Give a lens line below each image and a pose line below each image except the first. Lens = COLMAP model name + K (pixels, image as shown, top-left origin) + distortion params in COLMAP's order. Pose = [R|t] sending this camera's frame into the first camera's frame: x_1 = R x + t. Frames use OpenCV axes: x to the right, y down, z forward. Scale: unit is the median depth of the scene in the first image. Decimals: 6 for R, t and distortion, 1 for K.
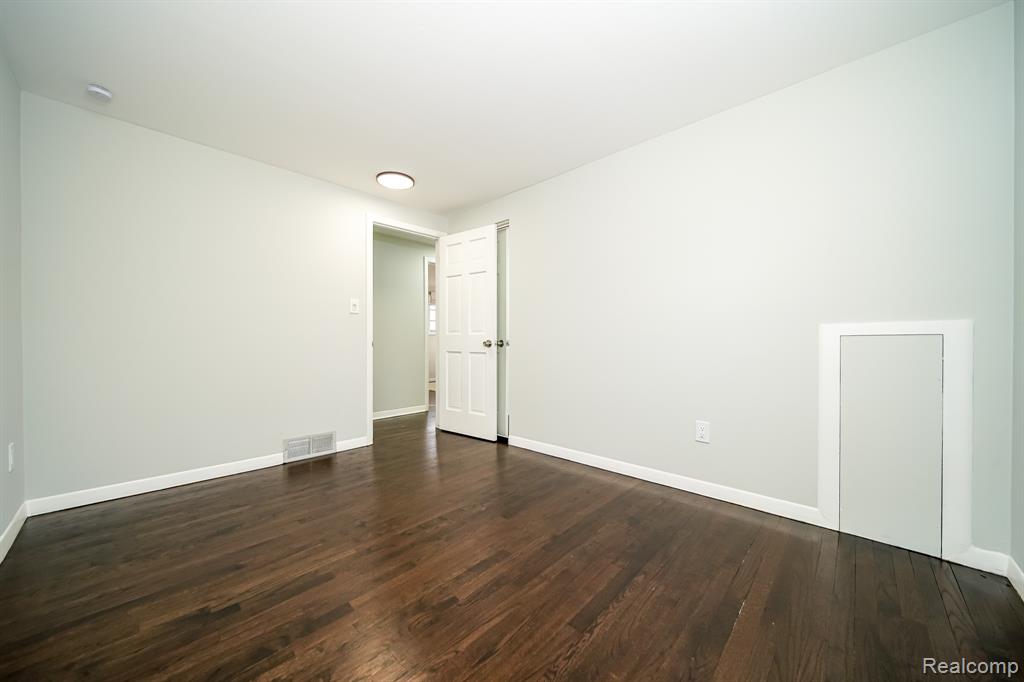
lens RADIAL K [[364.5, 0, 508.3], [0, 364.5, 330.2], [0, 0, 1]] dist [-0.002002, -0.000475]
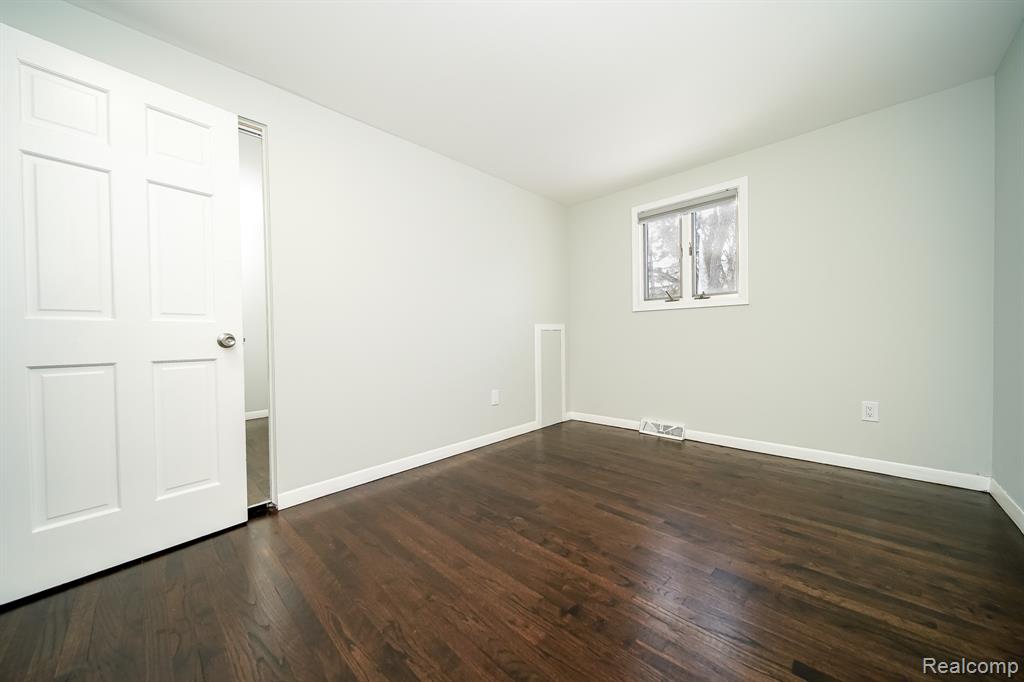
lens RADIAL K [[363.1, 0, 511.2], [0, 363.1, 342.6], [0, 0, 1]] dist [-0.000246, -0.000021]
pose [[0.010434, -0.020772, 0.999730, -0.988476], [-0.011679, 0.999713, 0.020894, 0.040849], [-0.999877, -0.011894, 0.010188, 1.051611]]
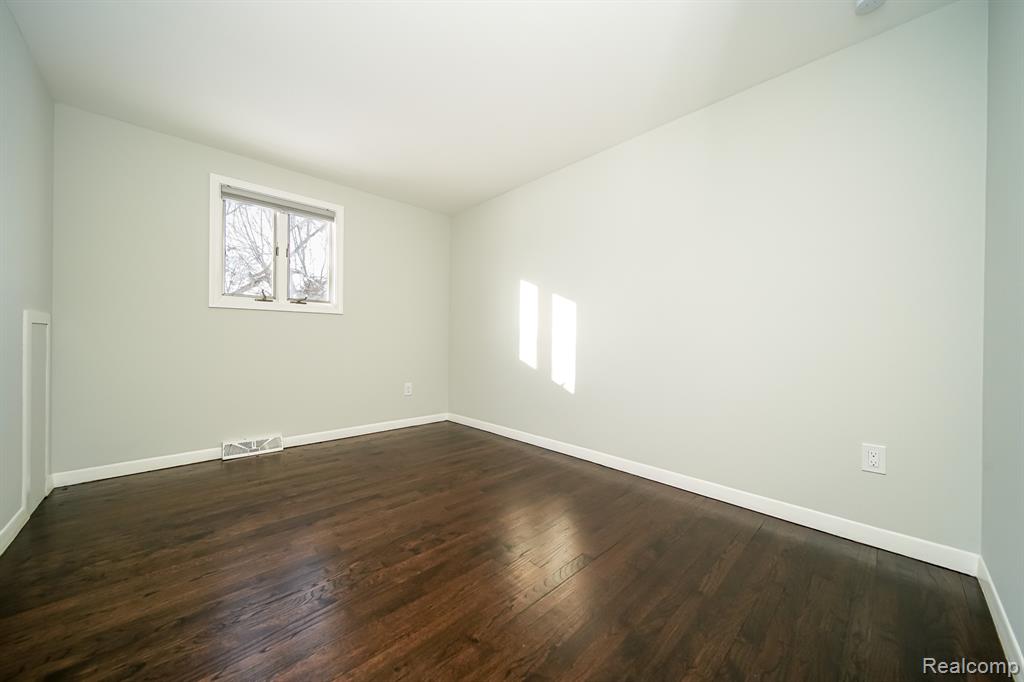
lens RADIAL K [[363.1, 0, 511.2], [0, 363.1, 342.6], [0, 0, 1]] dist [-0.000246, -0.000021]
pose [[-0.998892, -0.013299, 0.045152, -0.417243], [-0.014418, 0.999595, -0.024544, 0.070591], [-0.044807, -0.025168, -0.998679, 1.770536]]
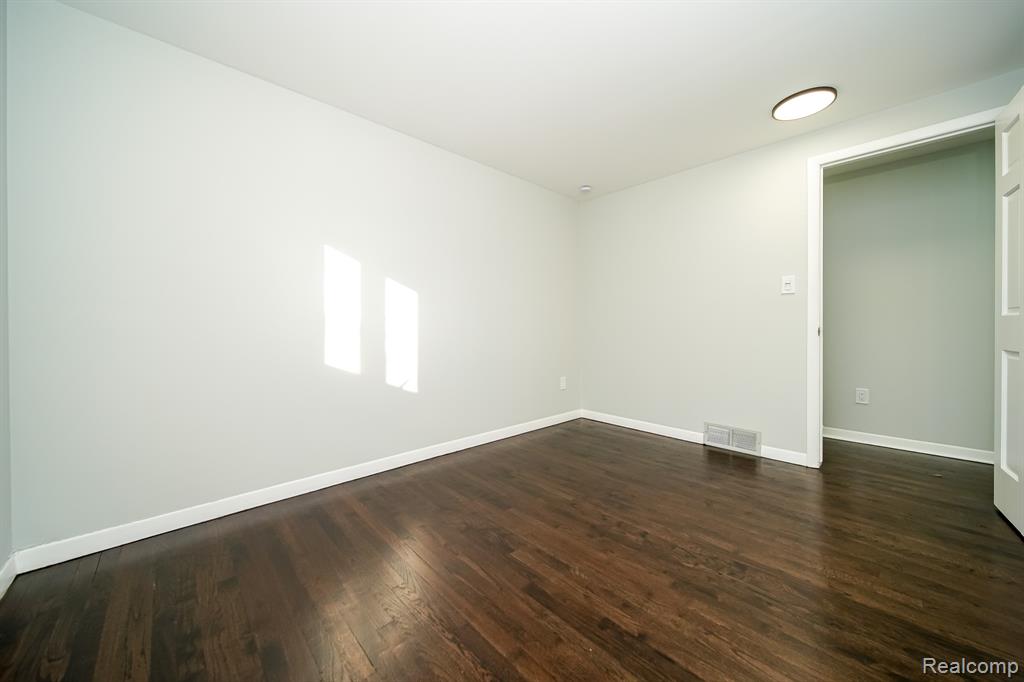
lens RADIAL K [[364.5, 0, 508.3], [0, 364.5, 330.2], [0, 0, 1]] dist [-0.002002, -0.000475]
pose [[-0.060499, 0.006059, -0.998150, 0.688907], [0.033952, 0.999415, 0.004009, 0.014928], [0.997591, -0.033647, -0.060670, 0.731028]]
